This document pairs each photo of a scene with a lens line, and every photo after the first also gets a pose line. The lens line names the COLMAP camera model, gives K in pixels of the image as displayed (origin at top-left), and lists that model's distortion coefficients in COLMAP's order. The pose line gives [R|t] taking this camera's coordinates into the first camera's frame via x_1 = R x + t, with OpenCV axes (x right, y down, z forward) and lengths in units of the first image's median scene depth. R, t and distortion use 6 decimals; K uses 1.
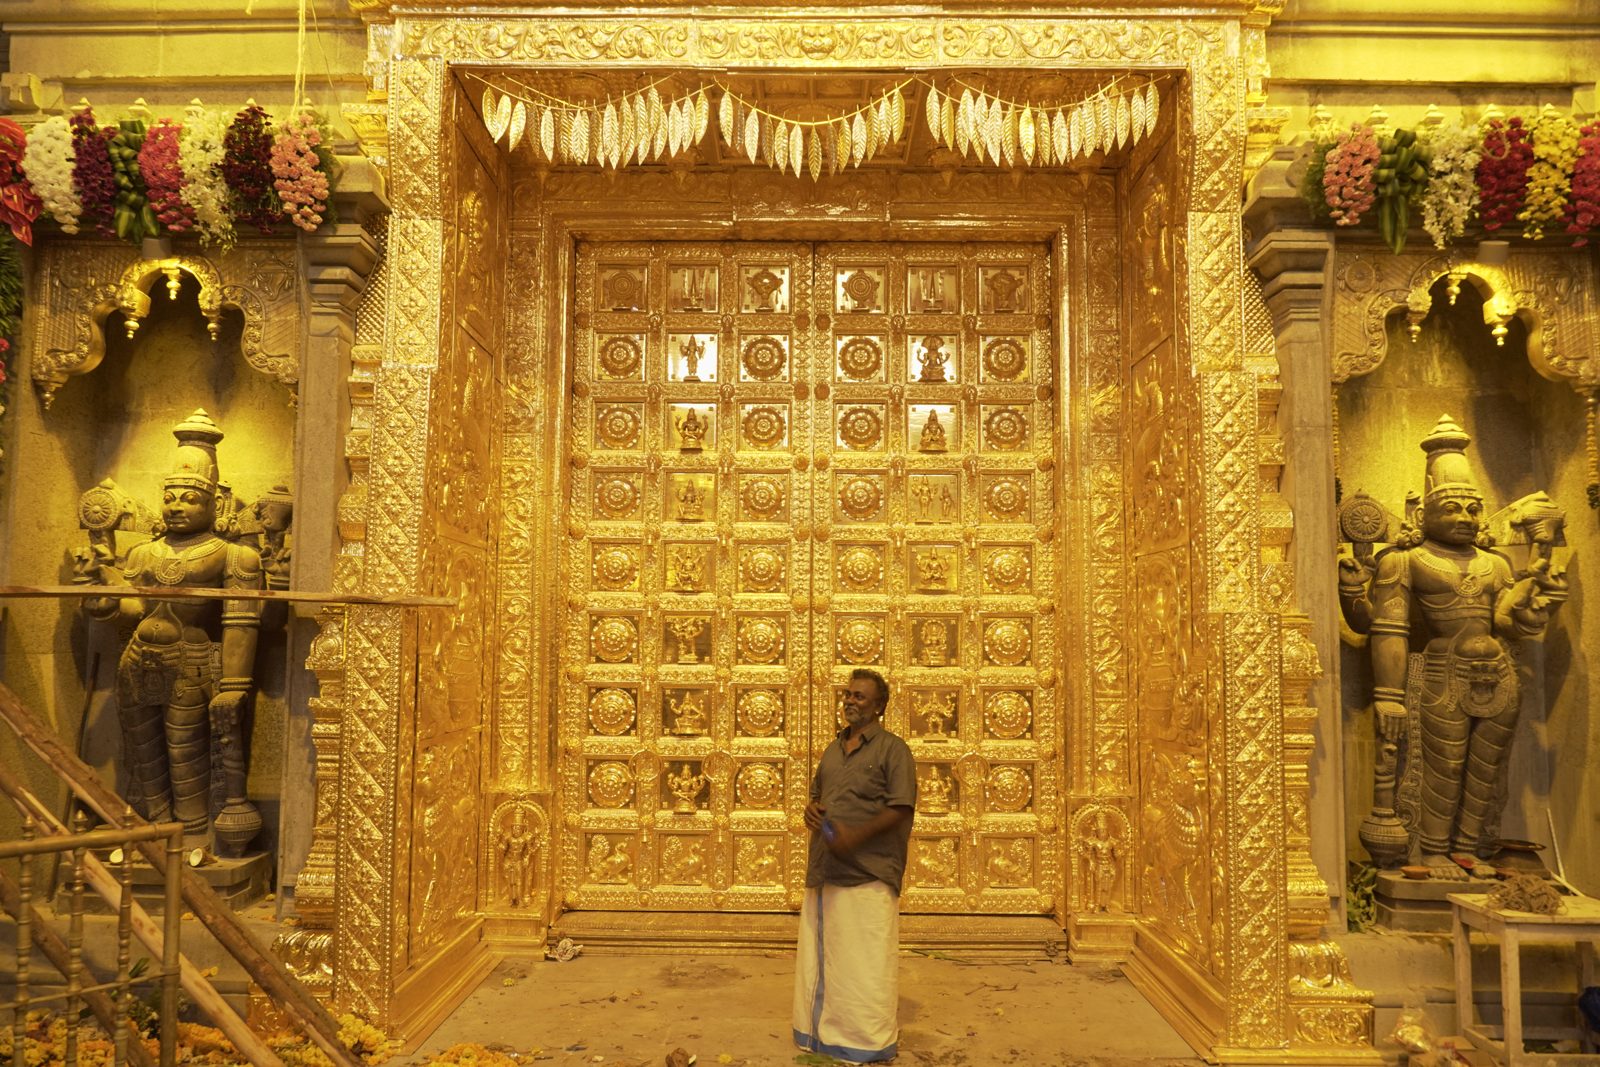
lens RADIAL K [[1277.4, 0, 797.1], [0, 1277.4, 532.0], [0, 0, 1]] dist [-0.002108, 0.010770]
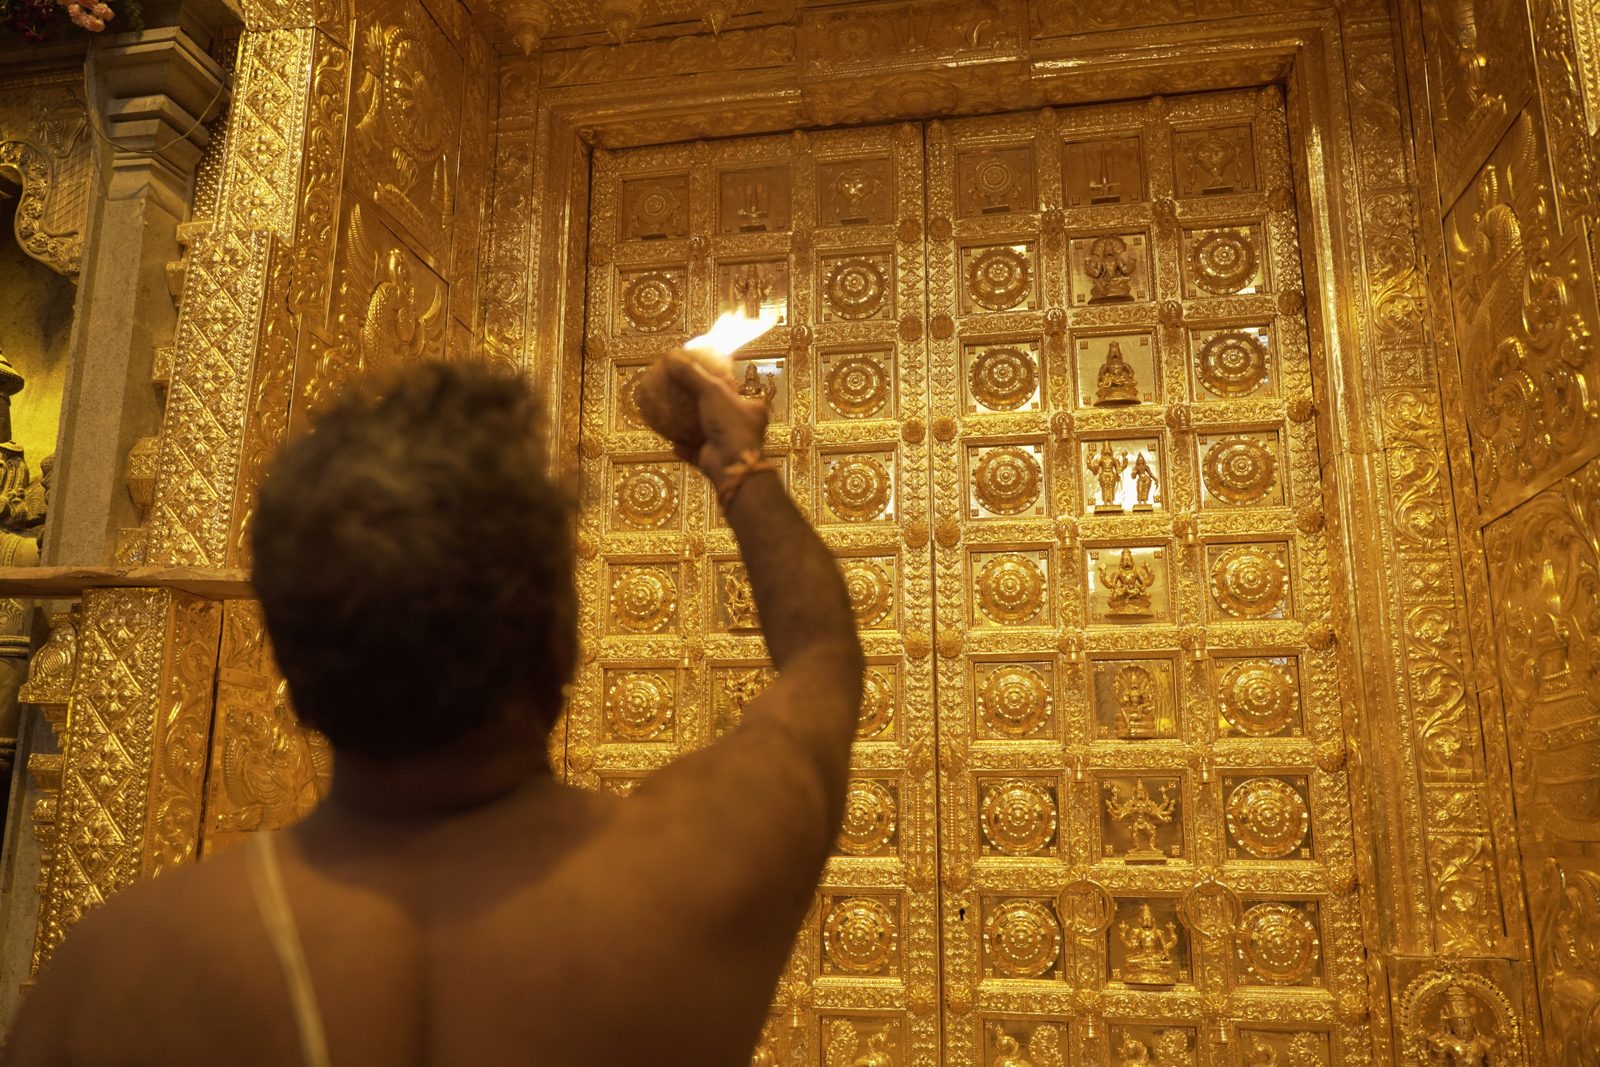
lens RADIAL K [[1277.4, 0, 797.1], [0, 1277.4, 532.0], [0, 0, 1]] dist [-0.002108, 0.010770]
pose [[0.984907, -0.043050, -0.167645, 0.053381], [0.020012, 0.990402, -0.136758, 0.087720], [0.171924, 0.131339, 0.976316, 0.355898]]
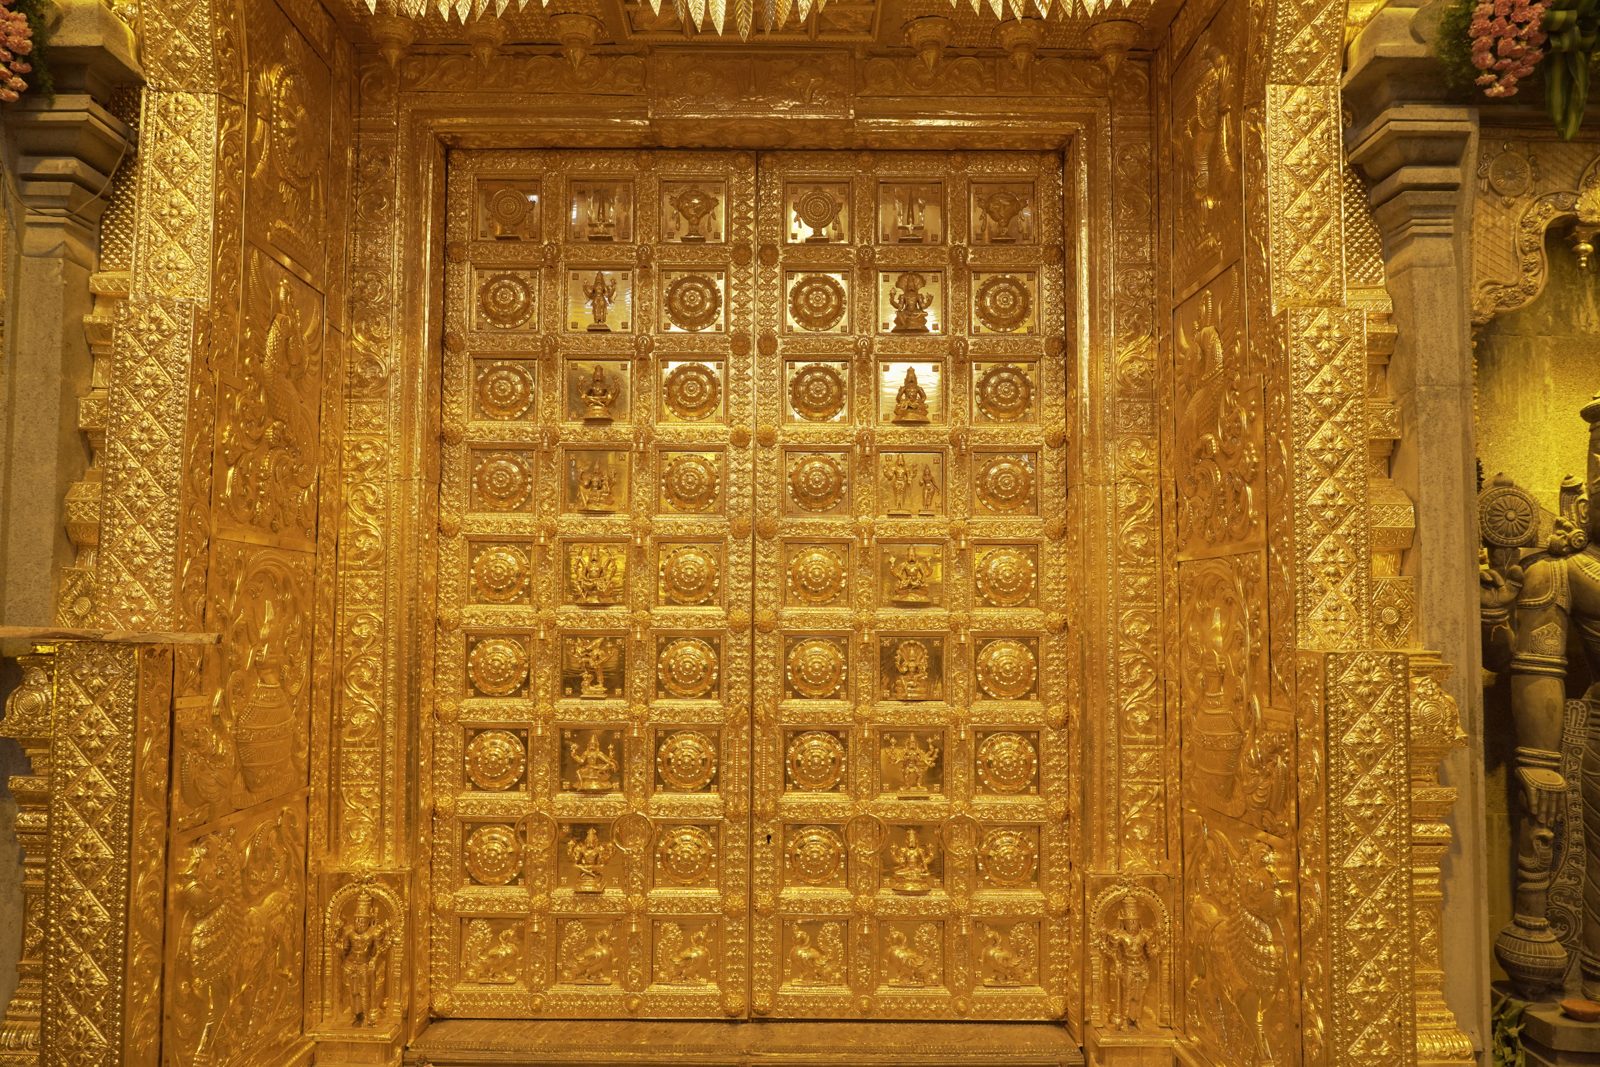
lens RADIAL K [[1274.5, 0, 795.9], [0, 1274.5, 537.1], [0, 0, 1]] dist [-0.005637, 0.011379]
pose [[0.999931, -0.001232, 0.011664, 0.028134], [0.000964, 0.999735, 0.022983, -0.011721], [-0.011689, -0.022970, 0.999668, 0.232038]]
